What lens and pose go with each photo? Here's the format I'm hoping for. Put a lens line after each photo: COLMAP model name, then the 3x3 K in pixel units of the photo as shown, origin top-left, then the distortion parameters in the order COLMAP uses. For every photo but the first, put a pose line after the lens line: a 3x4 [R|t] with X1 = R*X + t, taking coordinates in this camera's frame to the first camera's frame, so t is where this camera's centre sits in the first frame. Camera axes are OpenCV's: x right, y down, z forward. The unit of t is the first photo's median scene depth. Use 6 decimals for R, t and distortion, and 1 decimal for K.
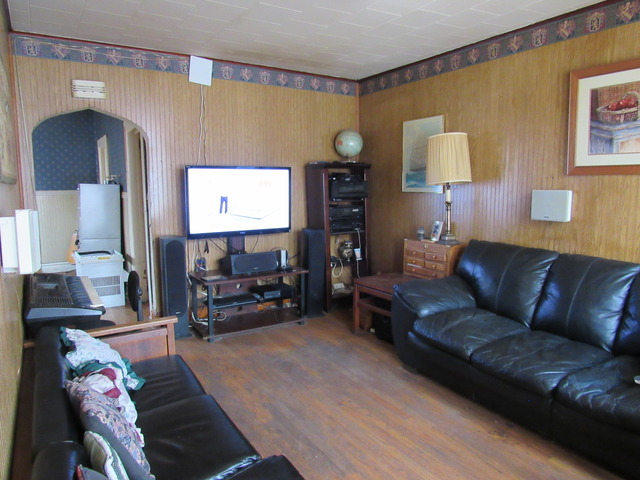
lens RADIAL K [[457.3, 0, 320.0], [0, 457.3, 240.0], [0, 0, 1]] dist [-0.024179, 0.004762]
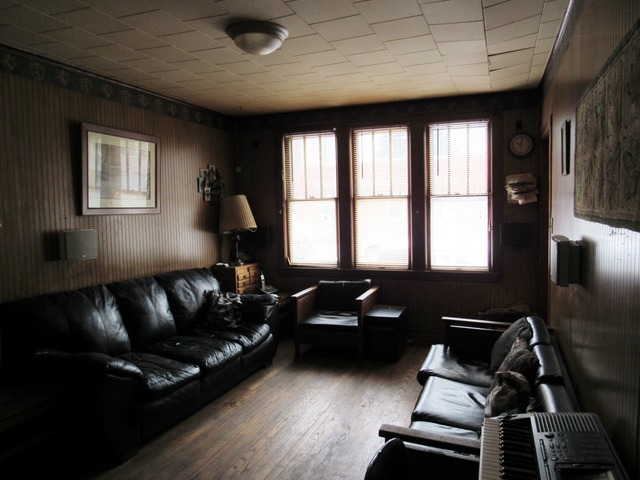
lens RADIAL K [[457.3, 0, 320.0], [0, 457.3, 240.0], [0, 0, 1]] dist [-0.024179, 0.004762]
pose [[-0.597775, -0.040908, 0.800620, -0.805614], [0.117109, 0.983528, 0.137692, -0.205531], [-0.793064, 0.176068, -0.583137, 1.451329]]
